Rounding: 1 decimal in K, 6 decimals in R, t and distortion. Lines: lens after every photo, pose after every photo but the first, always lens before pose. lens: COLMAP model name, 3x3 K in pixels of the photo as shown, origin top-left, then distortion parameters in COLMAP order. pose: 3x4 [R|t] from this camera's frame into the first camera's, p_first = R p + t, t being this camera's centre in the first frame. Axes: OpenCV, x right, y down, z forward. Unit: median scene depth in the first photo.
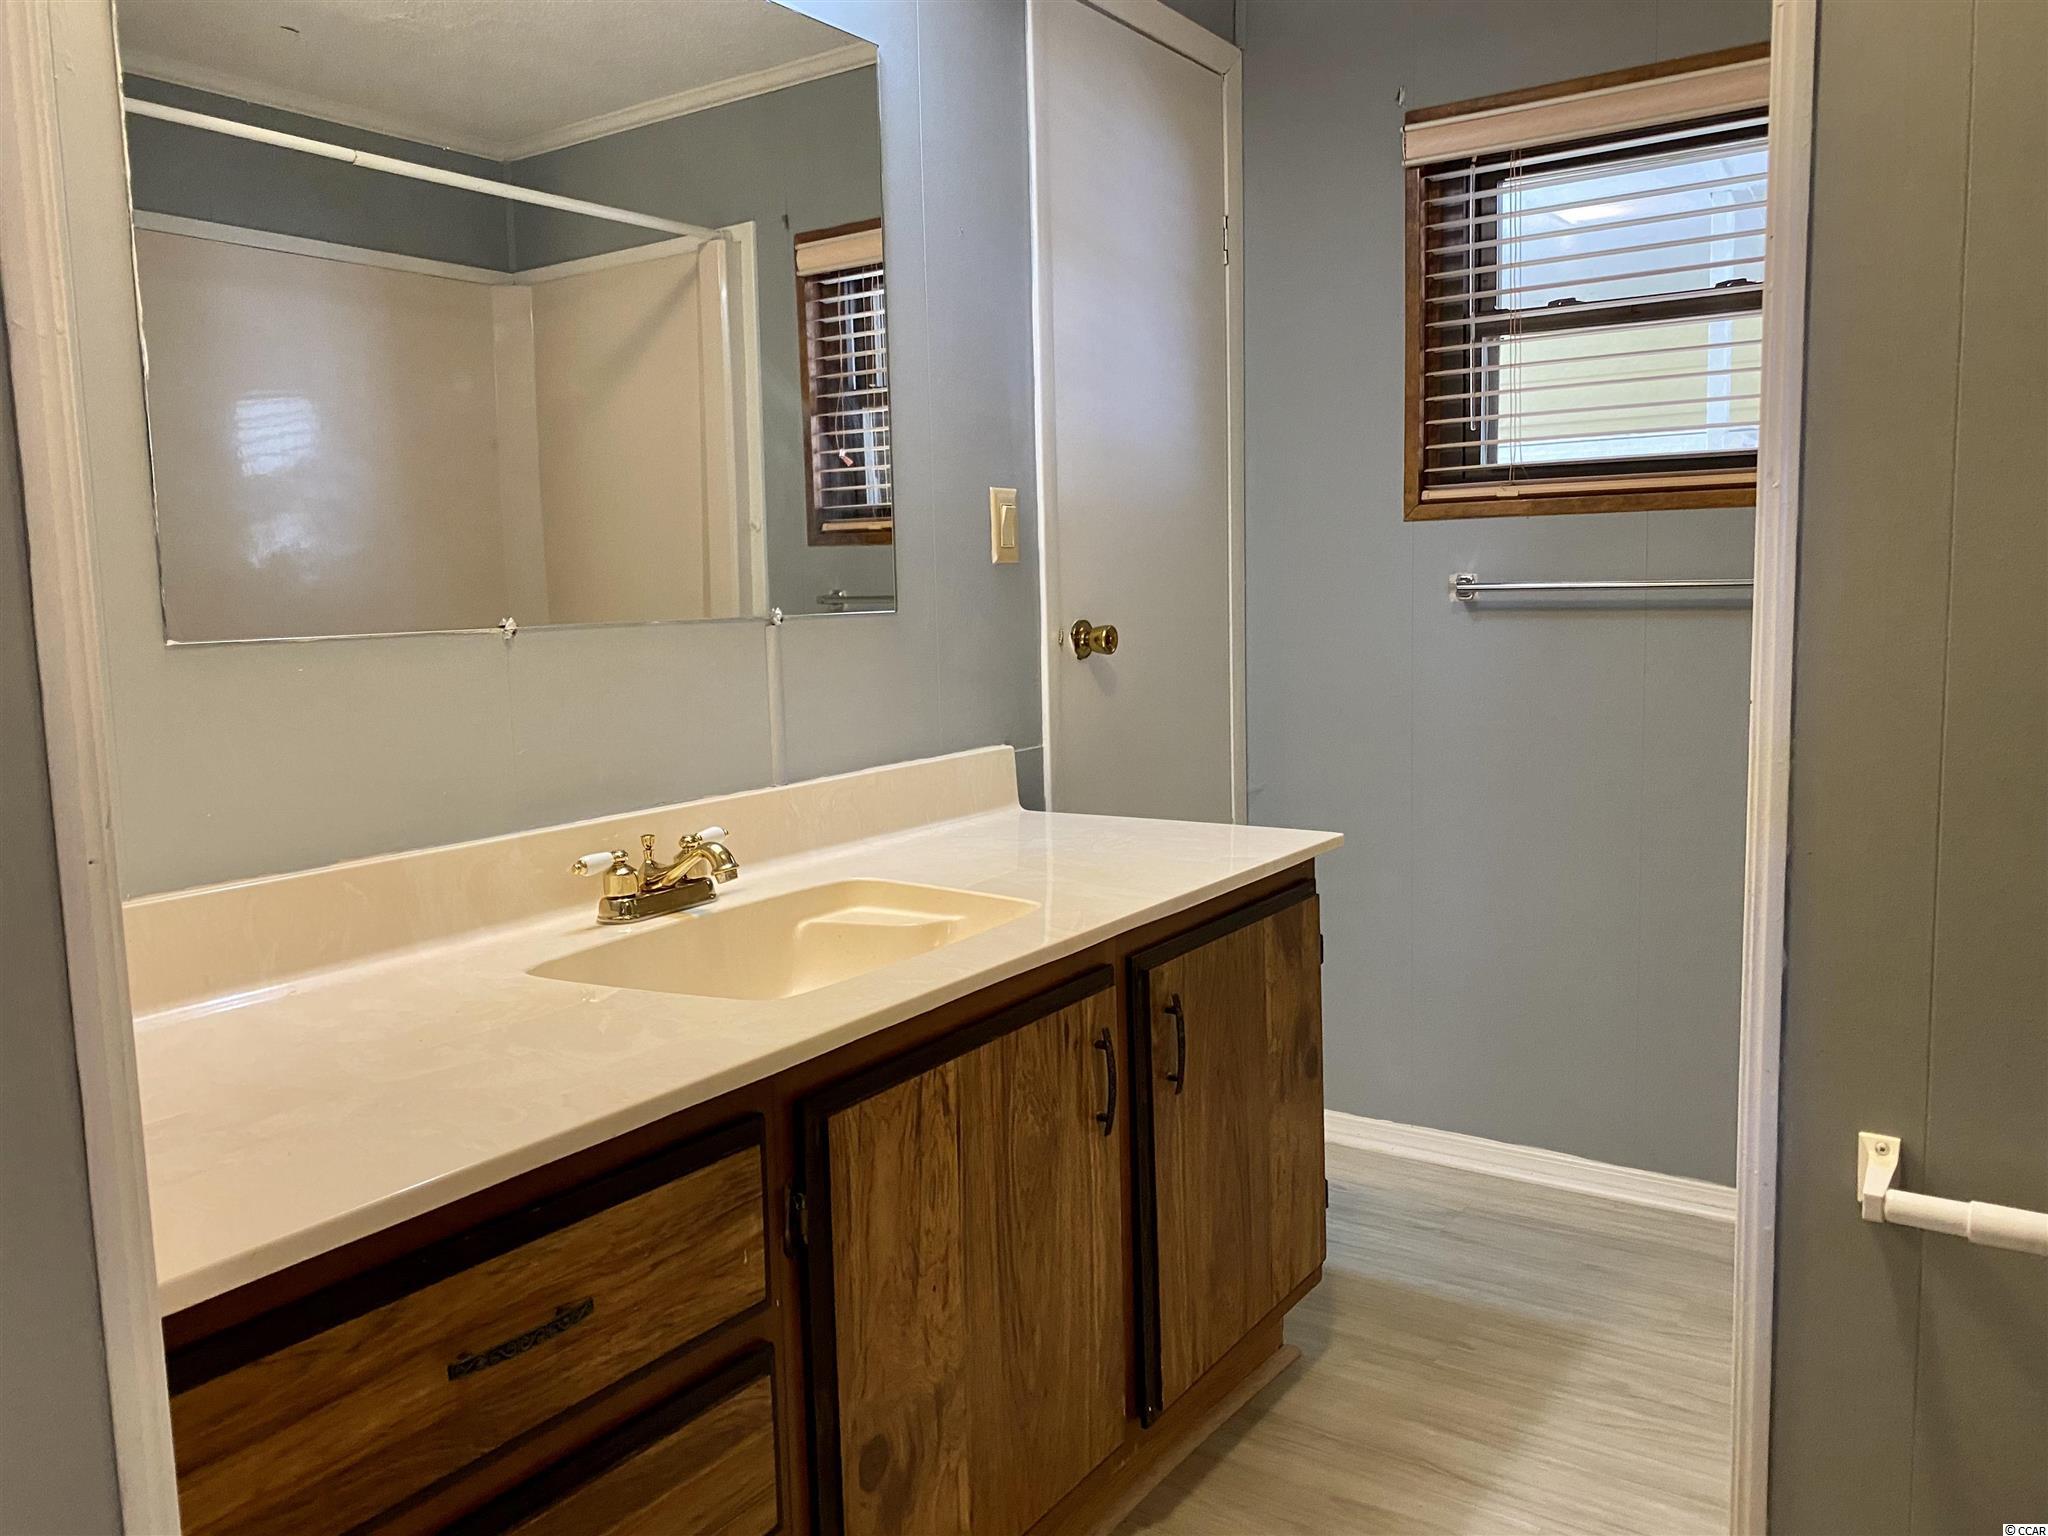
lens RADIAL K [[1553.5, 0, 994.0], [0, 1553.5, 784.2], [0, 0, 1]] dist [0.001910, -0.006321]
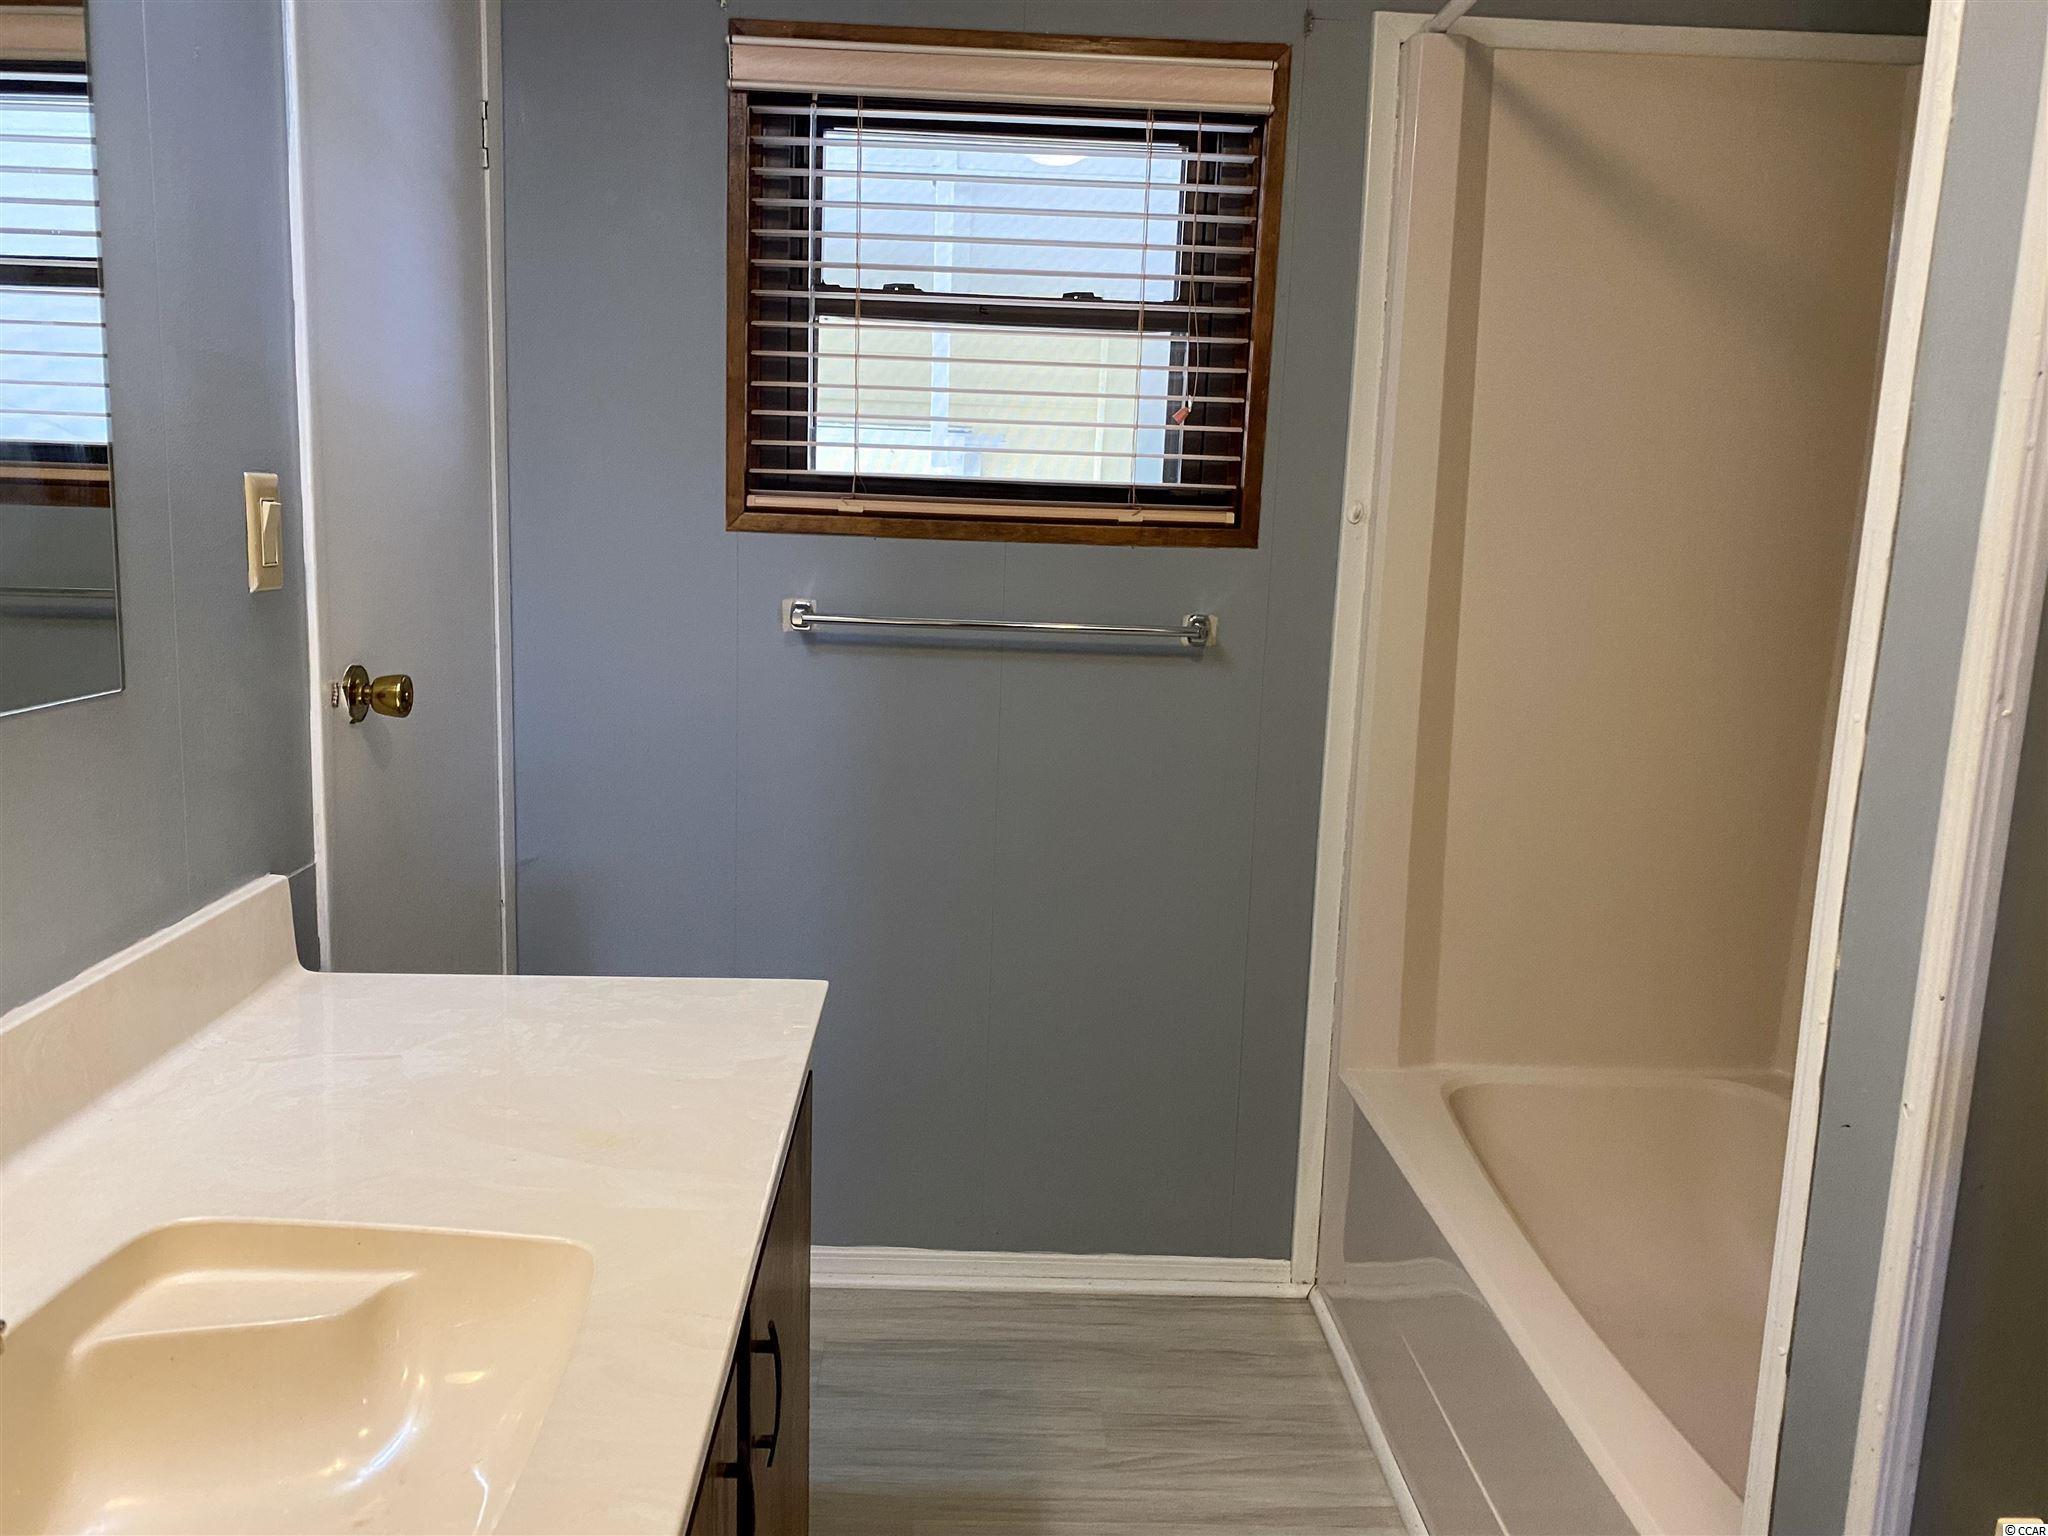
lens RADIAL K [[1553.5, 0, 994.0], [0, 1553.5, 784.2], [0, 0, 1]] dist [0.001910, -0.006321]
pose [[0.802211, -0.046268, 0.595245, -0.118634], [0.020367, 0.998533, 0.050166, -0.077379], [-0.596693, -0.028120, 0.801977, 0.269179]]
